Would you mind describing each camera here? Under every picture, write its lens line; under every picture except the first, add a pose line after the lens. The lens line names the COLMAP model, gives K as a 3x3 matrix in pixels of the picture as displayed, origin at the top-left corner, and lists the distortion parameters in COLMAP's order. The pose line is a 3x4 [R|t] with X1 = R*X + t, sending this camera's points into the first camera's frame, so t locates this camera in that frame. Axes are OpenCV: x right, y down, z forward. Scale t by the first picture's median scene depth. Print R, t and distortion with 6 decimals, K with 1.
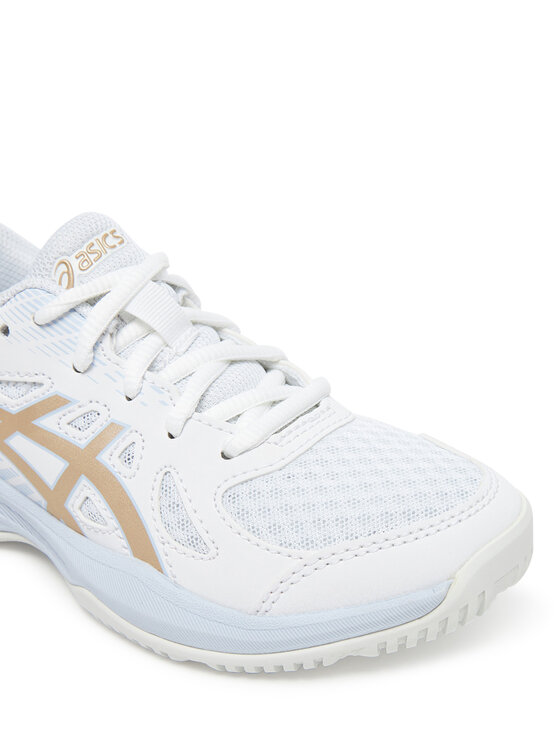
lens RADIAL K [[1163.9, 0, 280.0], [0, 1163.9, 373.0], [0, 0, 1]] dist [0.002337, -0.007526]
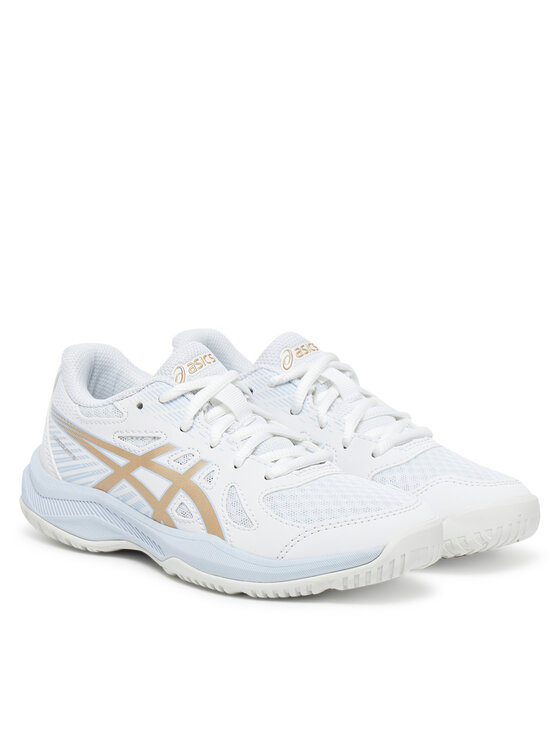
lens RADIAL K [[4388.8, 0, 280.0], [0, 4388.8, 373.0], [0, 0, 1]] dist [0.039263, 0.390436]
pose [[0.995852, 0.082852, -0.037599, 0.198383], [-0.089526, 0.966000, -0.242545, 1.451511], [0.016225, 0.244905, 0.969411, -5.190939]]
